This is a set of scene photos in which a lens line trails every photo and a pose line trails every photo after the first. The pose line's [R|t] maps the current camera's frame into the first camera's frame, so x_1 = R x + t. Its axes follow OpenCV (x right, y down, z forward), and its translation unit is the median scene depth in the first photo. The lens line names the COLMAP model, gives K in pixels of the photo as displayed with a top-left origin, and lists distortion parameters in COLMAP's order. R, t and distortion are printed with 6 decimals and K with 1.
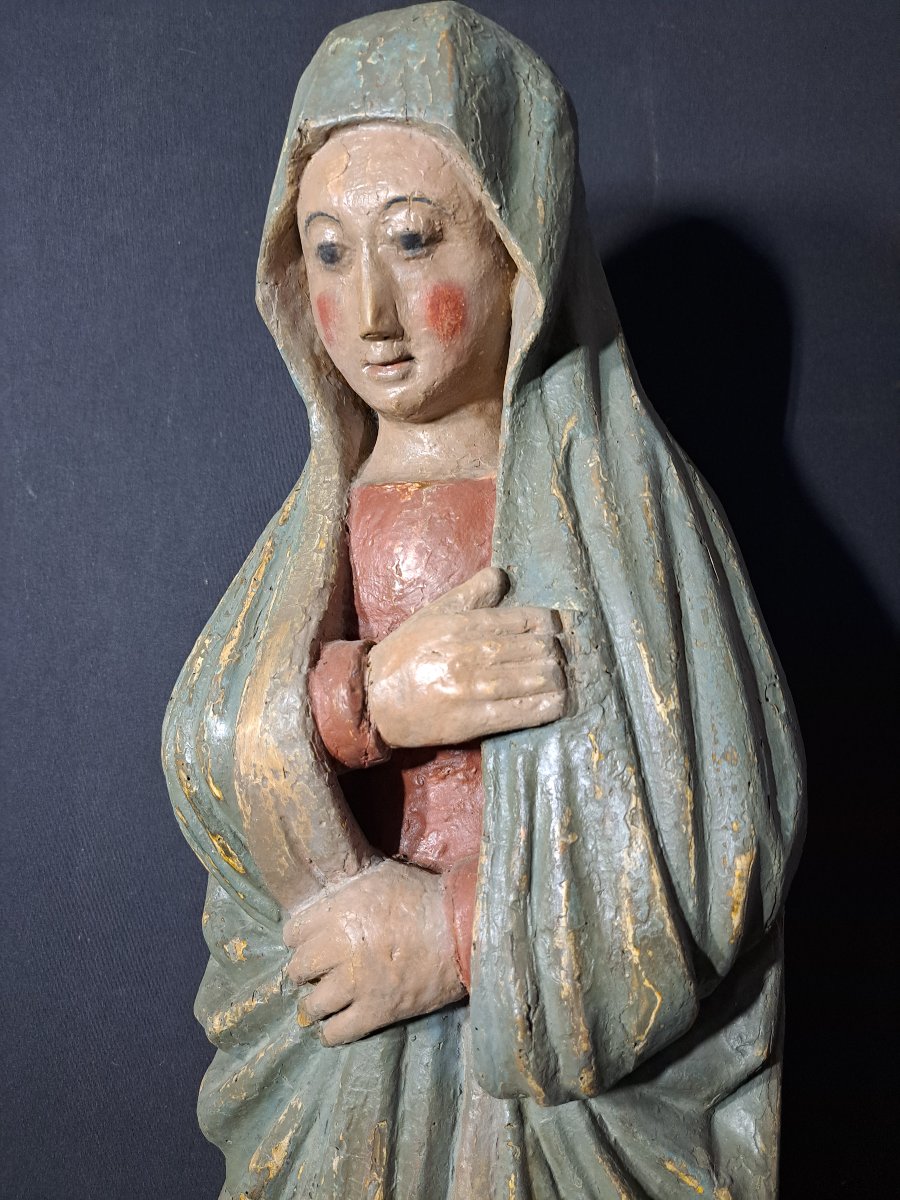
lens RADIAL K [[874.0, 0, 450.1], [0, 874.0, 617.3], [0, 0, 1]] dist [0.070808, -0.100092]
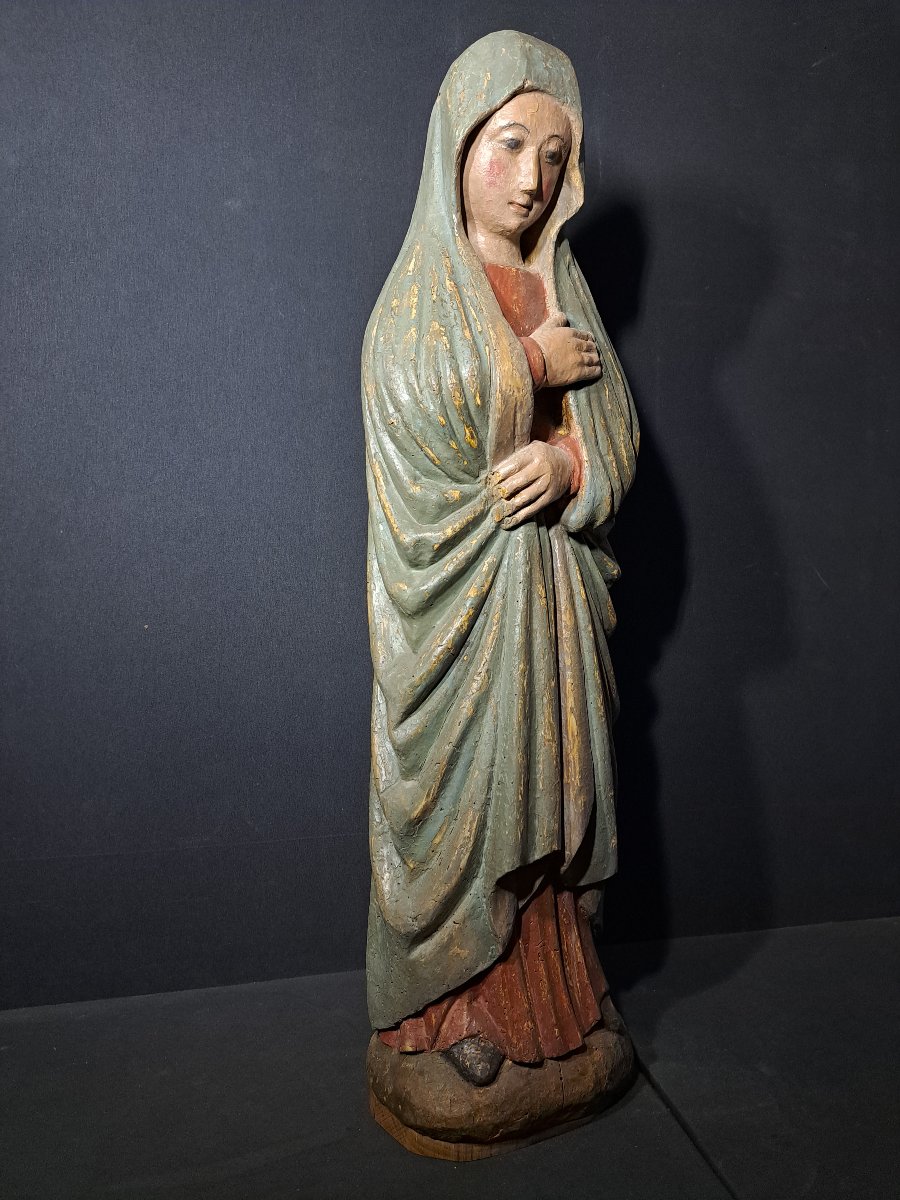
lens RADIAL K [[874.0, 0, 450.1], [0, 874.0, 617.3], [0, 0, 1]] dist [0.070808, -0.100092]
pose [[0.586265, -0.075318, 0.806610, -2.107880], [0.011305, 0.996332, 0.084817, 0.556235], [-0.810040, -0.040607, 0.584966, -0.159103]]
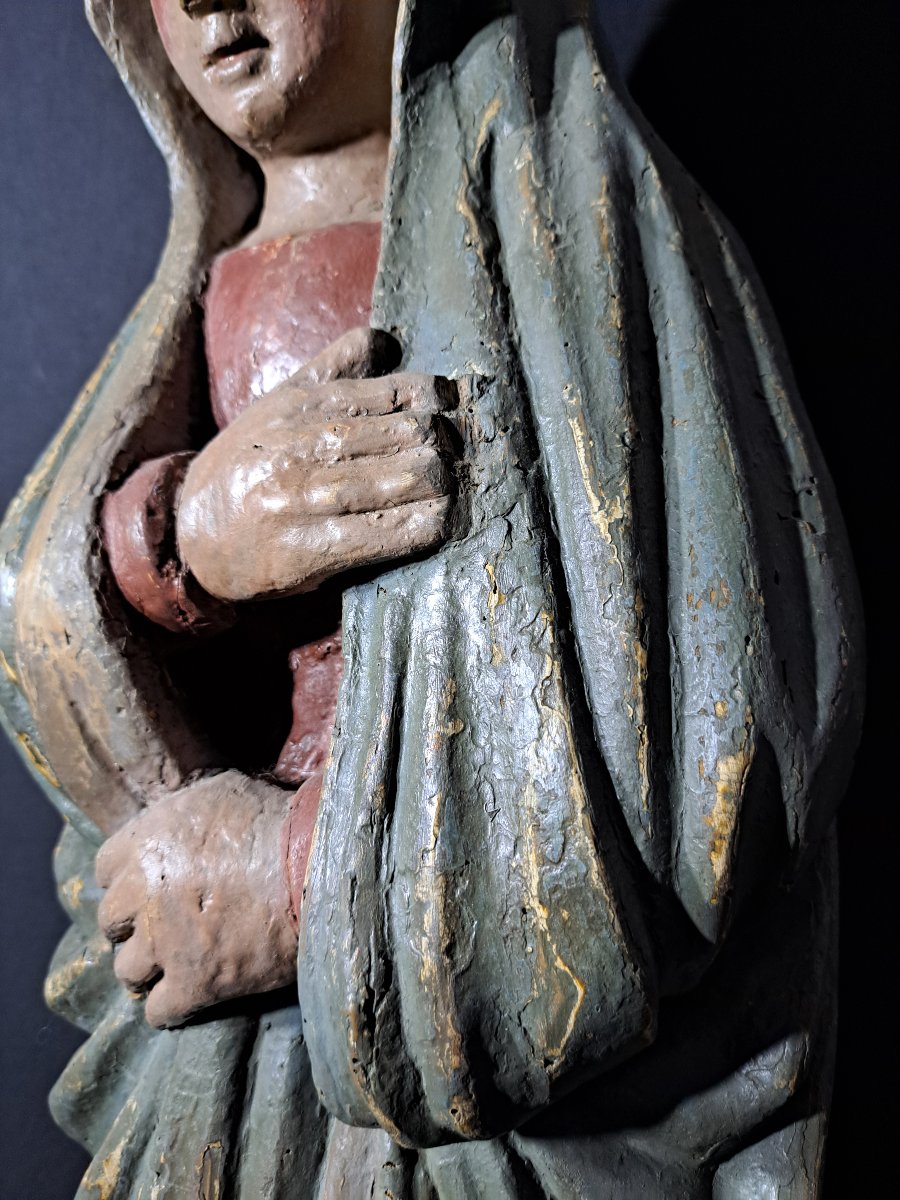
lens RADIAL K [[895.2, 0, 450.0], [0, 895.2, 600.0], [0, 0, 1]] dist [0.020040, -0.044536]
pose [[0.989104, -0.006695, -0.147067, 0.213549], [0.008849, 0.999863, 0.013995, 0.140997], [0.146953, -0.015144, 0.989028, 0.347775]]
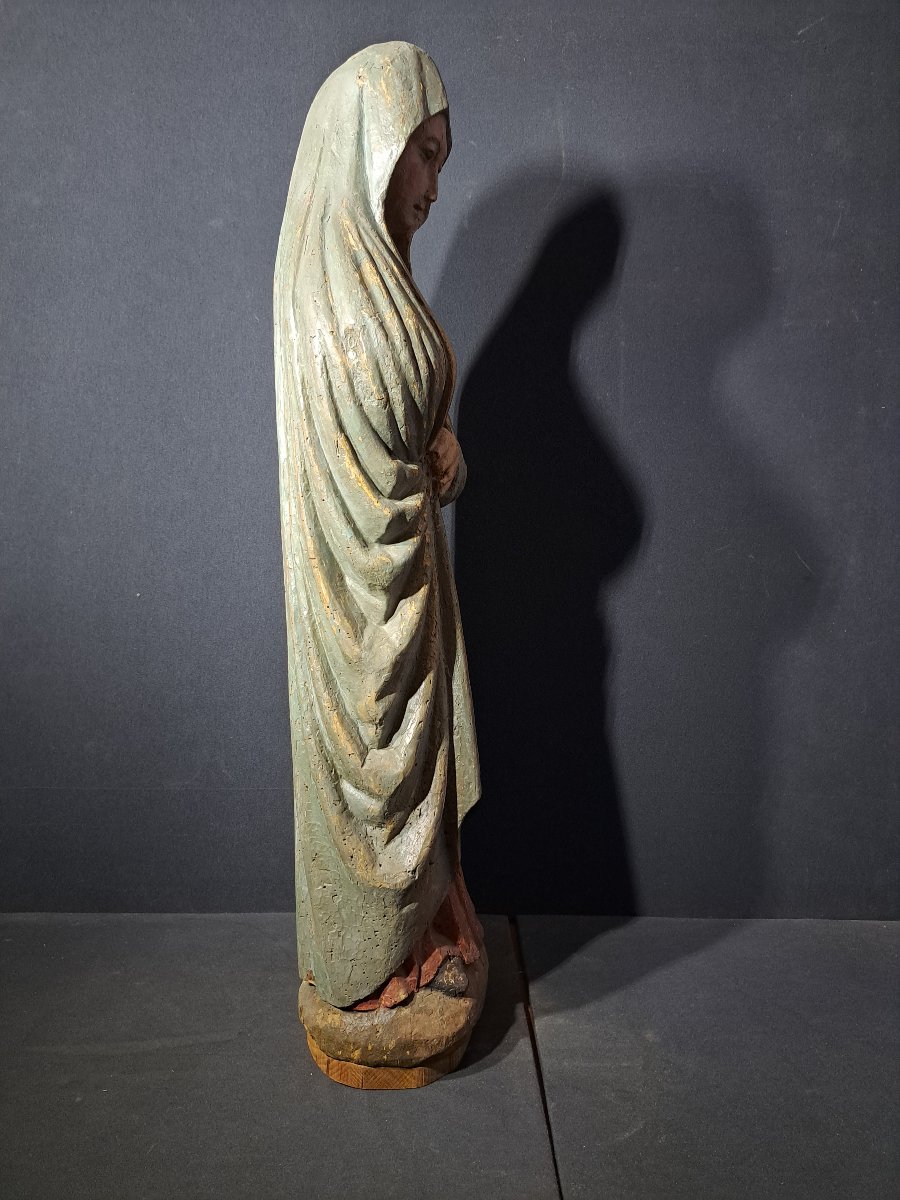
lens RADIAL K [[874.0, 0, 450.1], [0, 874.0, 617.3], [0, 0, 1]] dist [0.070808, -0.100092]
pose [[0.753529, -0.059248, 0.654739, -1.649138], [0.008839, 0.996754, 0.080024, 0.652895], [-0.657355, -0.054514, 0.751607, -0.988513]]
